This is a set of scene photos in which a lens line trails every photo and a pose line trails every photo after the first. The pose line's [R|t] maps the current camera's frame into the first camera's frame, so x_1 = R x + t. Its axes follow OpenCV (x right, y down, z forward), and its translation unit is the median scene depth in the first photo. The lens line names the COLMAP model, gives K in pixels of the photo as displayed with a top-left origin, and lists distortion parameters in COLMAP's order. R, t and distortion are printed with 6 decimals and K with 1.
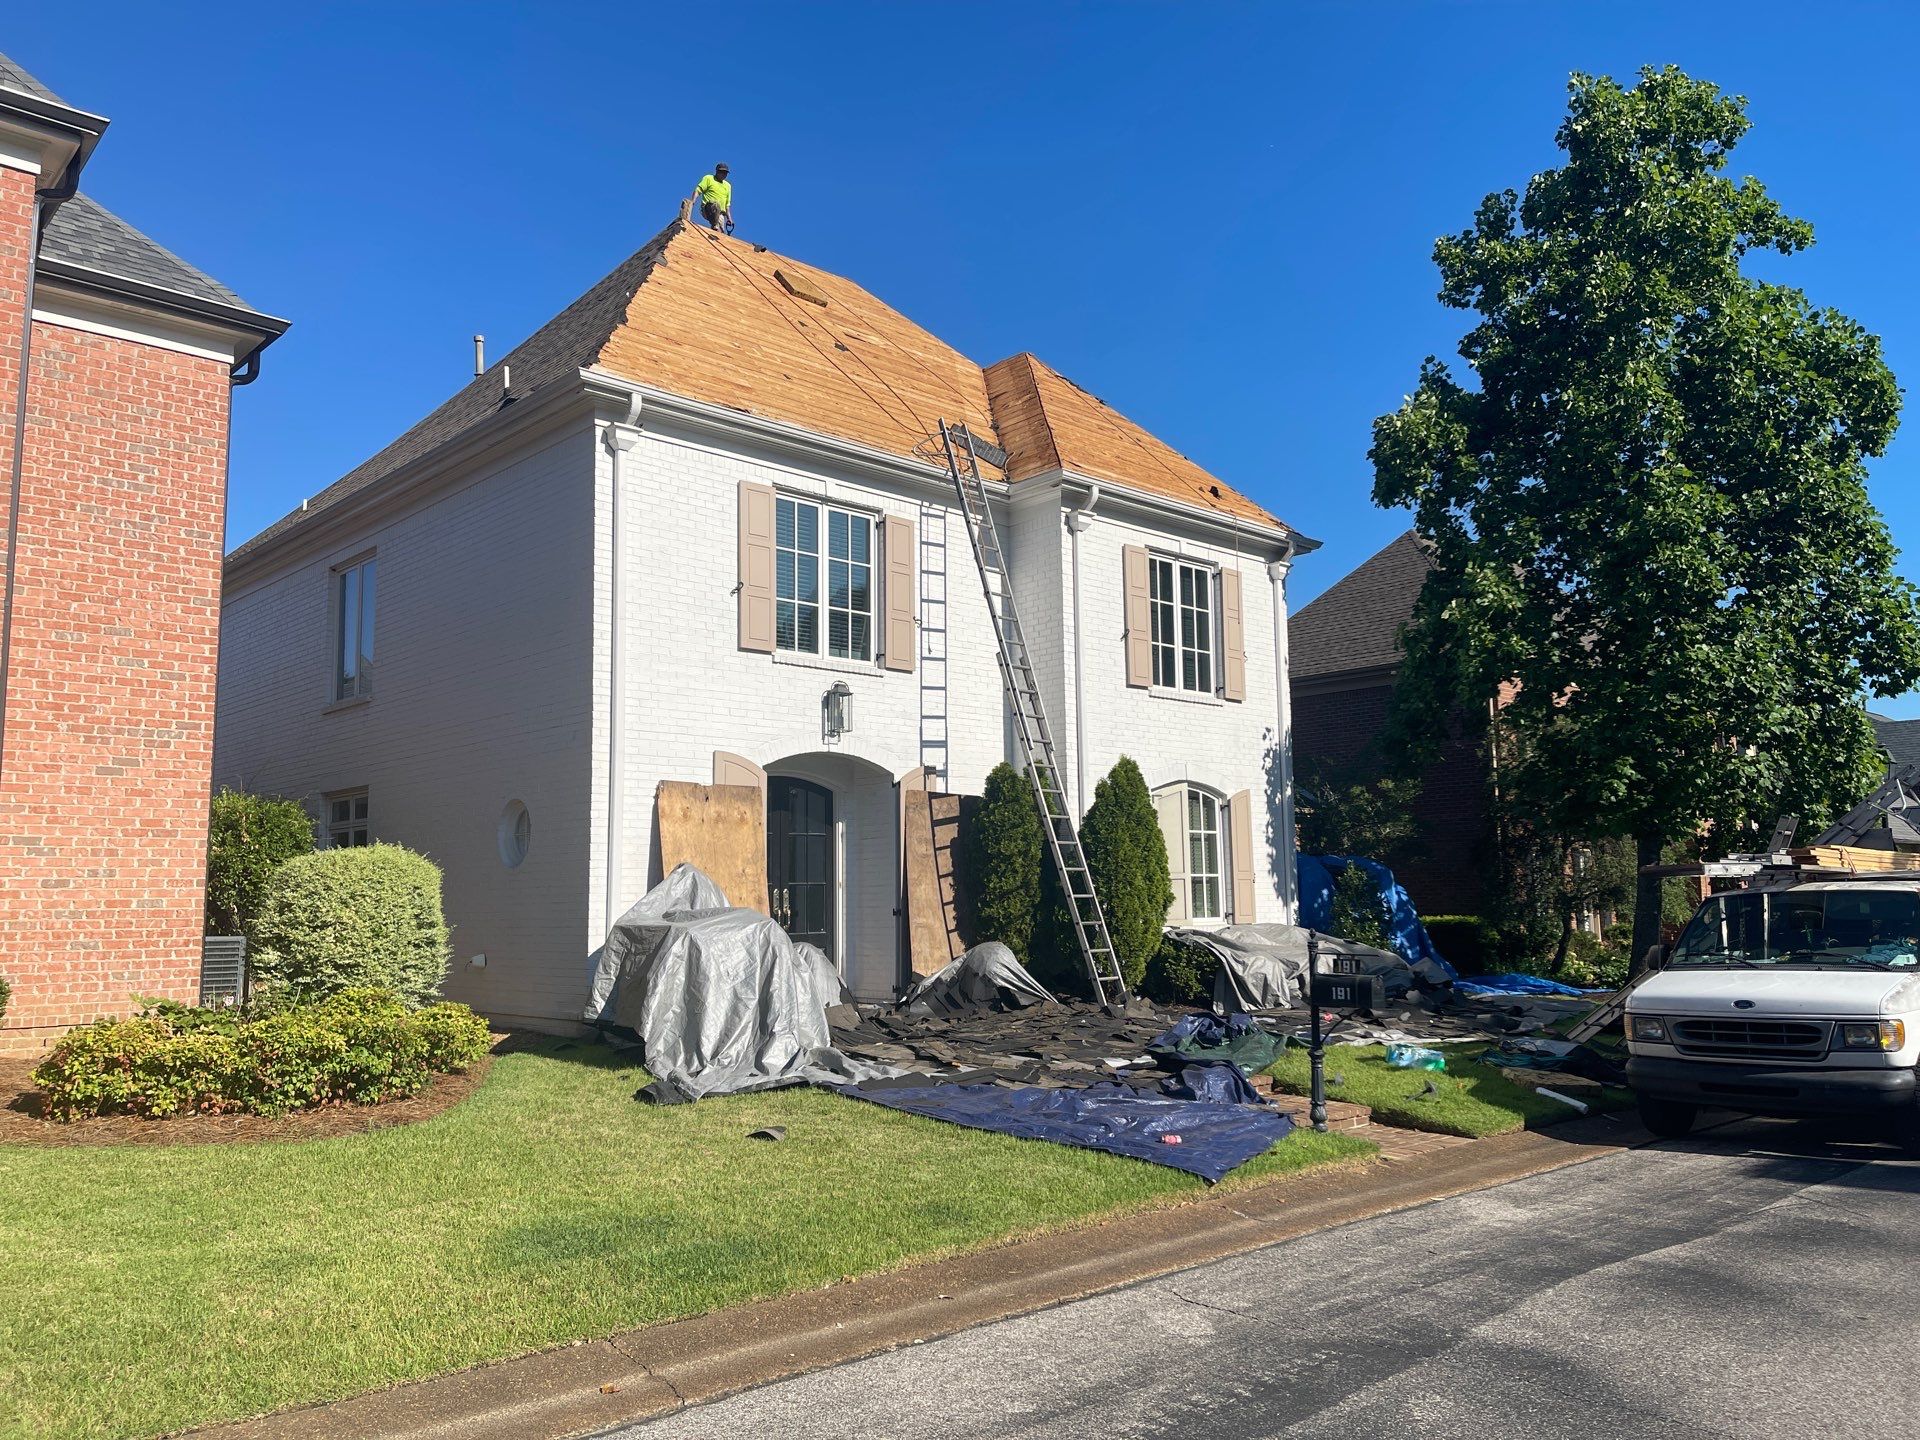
lens RADIAL K [[1420.0, 0, 957.6], [0, 1420.0, 724.4], [0, 0, 1]] dist [0.080365, -0.096767]
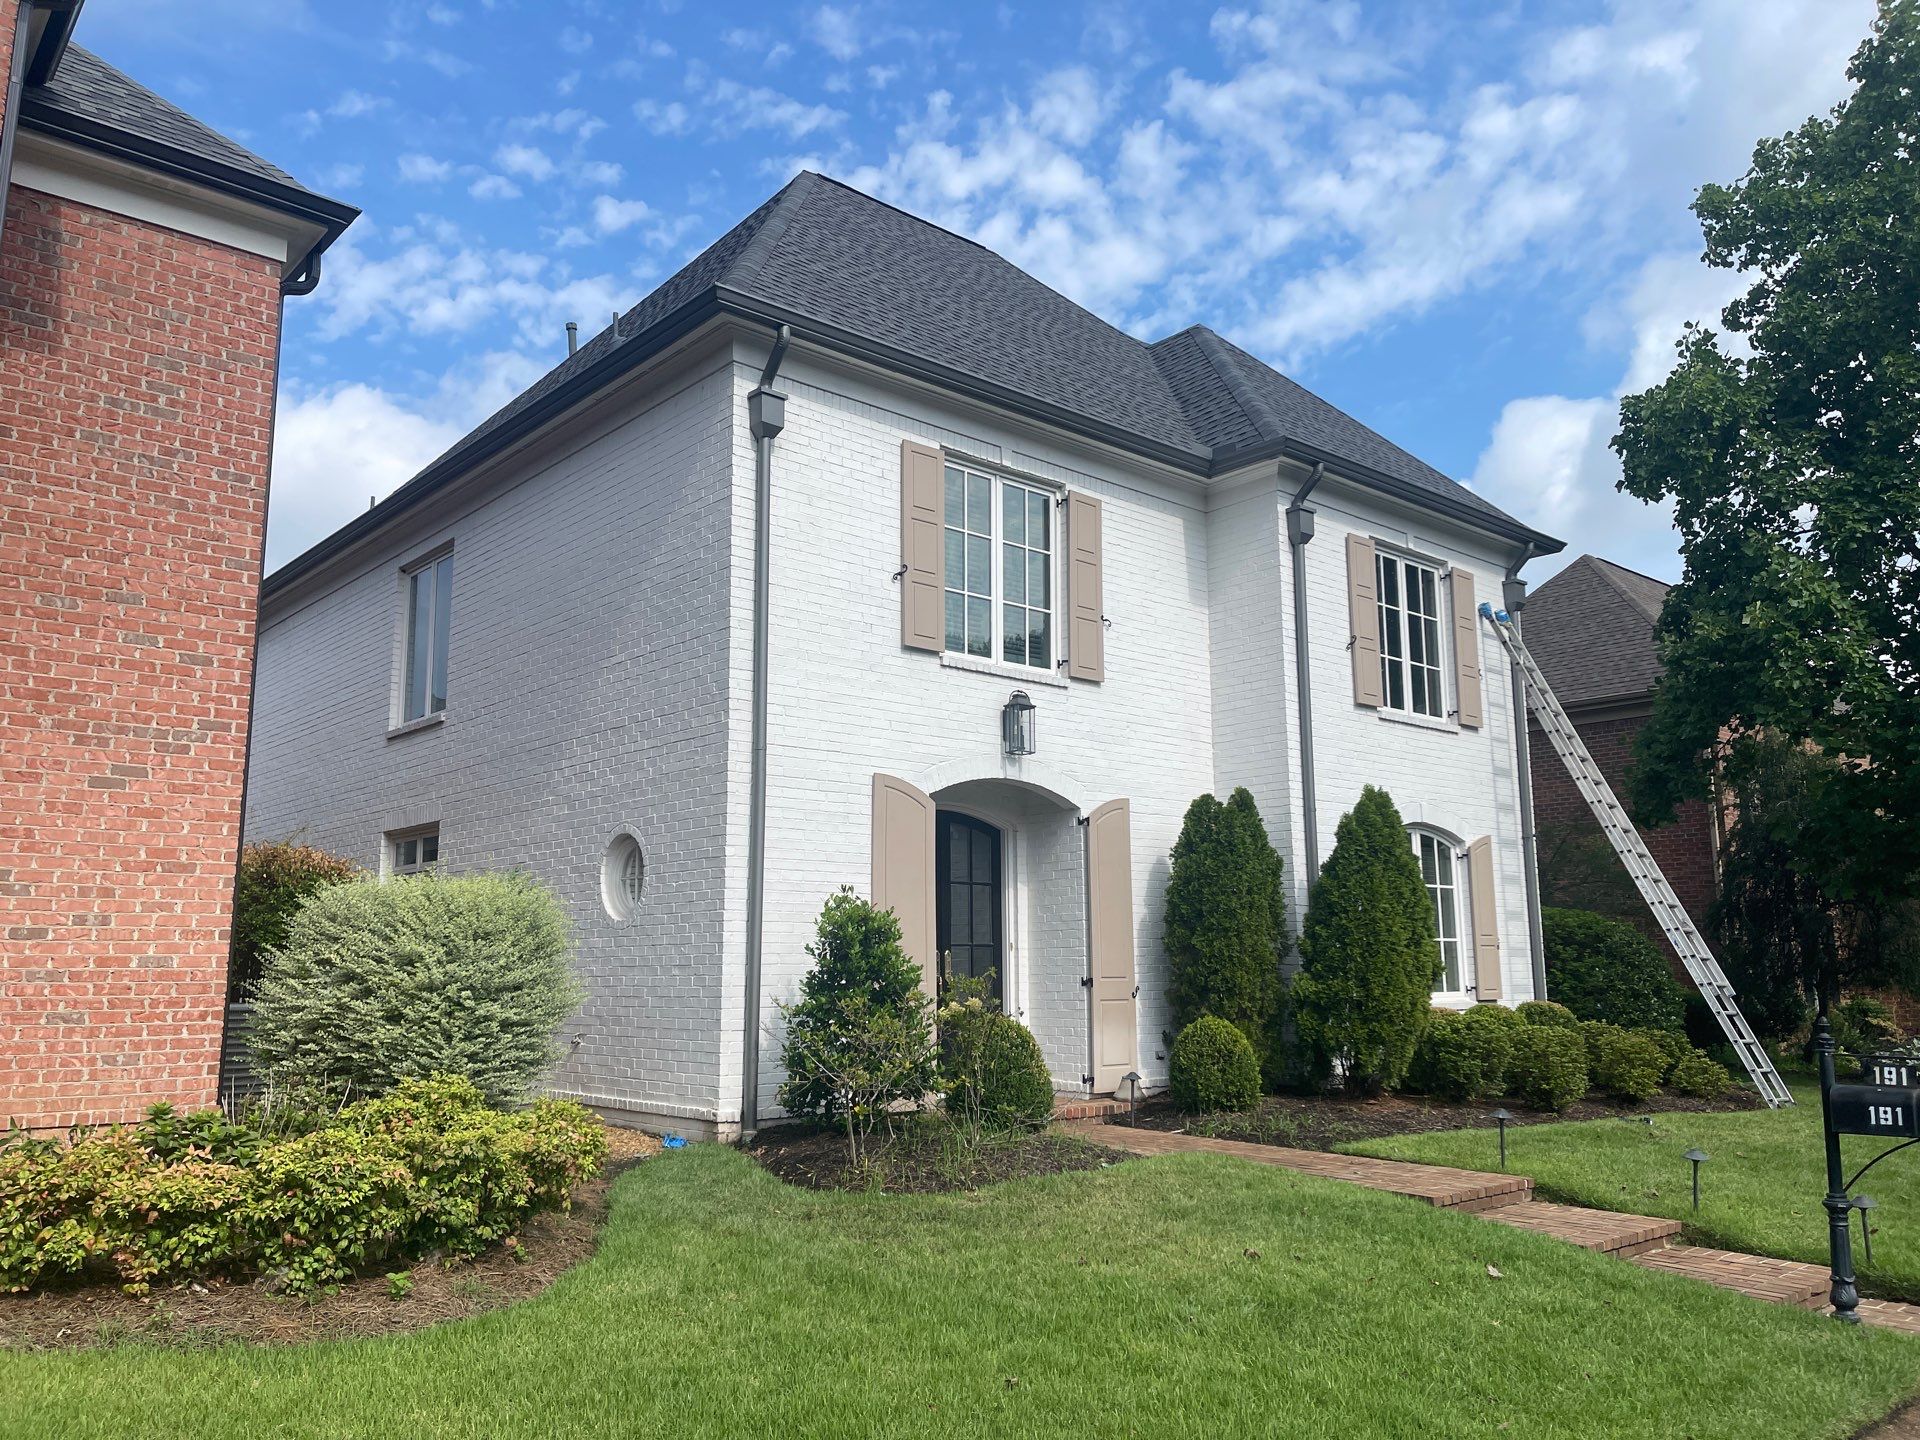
lens RADIAL K [[1430.2, 0, 964.7], [0, 1430.2, 724.6], [0, 0, 1]] dist [0.080216, -0.098717]
pose [[0.999418, 0.003712, -0.033923, -0.114995], [-0.005171, 0.999061, -0.043024, 0.031109], [0.033731, 0.043175, 0.998498, 0.254292]]
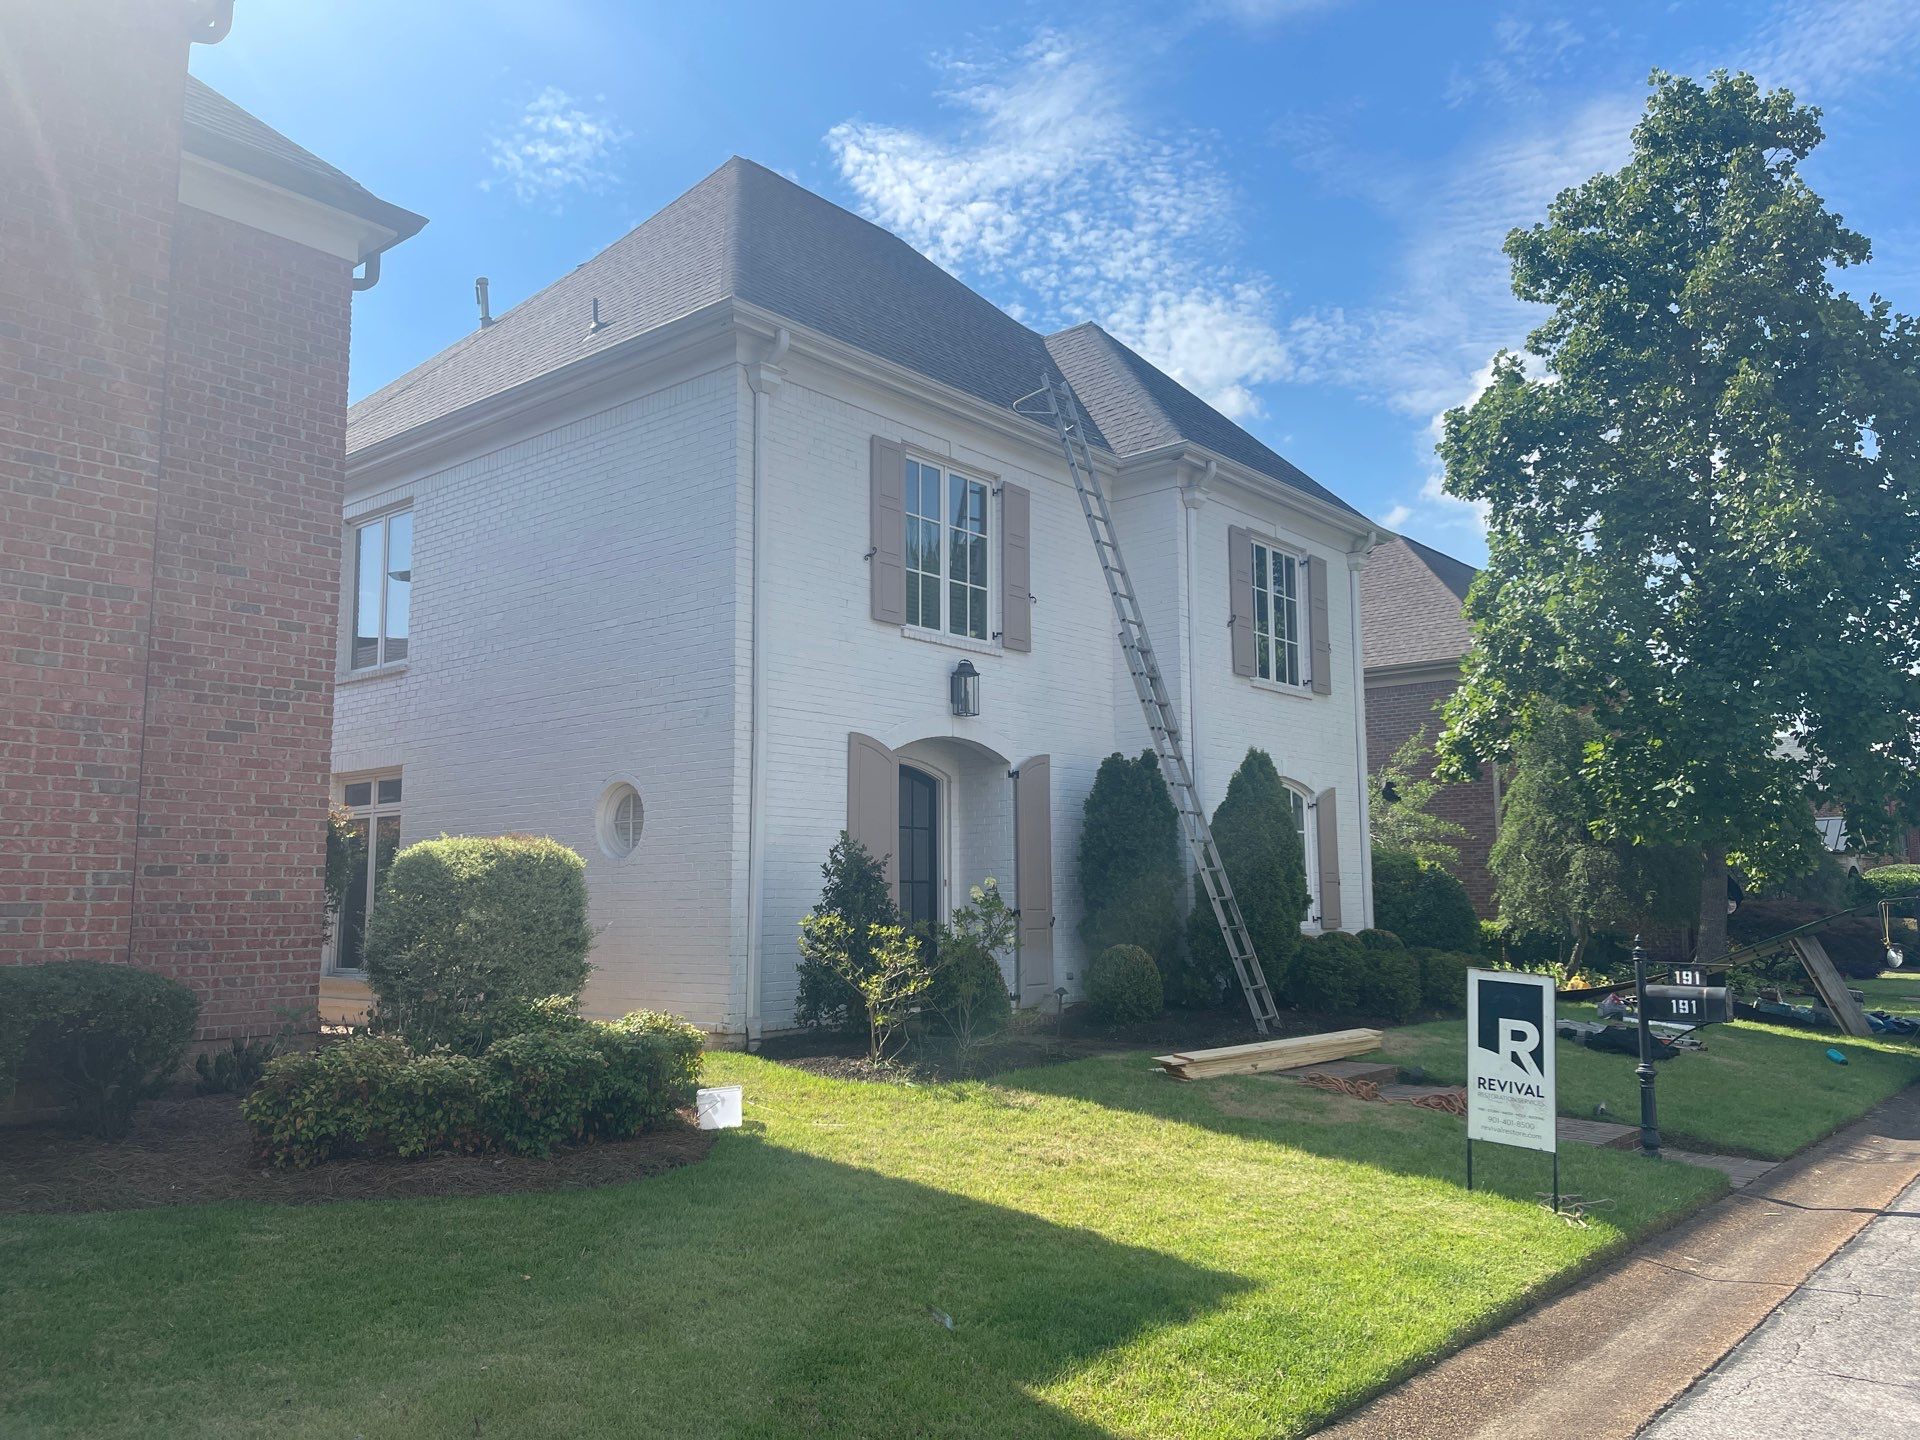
lens RADIAL K [[1422.0, 0, 970.0], [0, 1422.0, 720.1], [0, 0, 1]] dist [0.070120, -0.089418]
pose [[0.993170, 0.022672, 0.114452, -0.244747], [-0.022344, 0.999742, -0.004149, 0.015917], [-0.114517, 0.001563, 0.993420, 0.118087]]
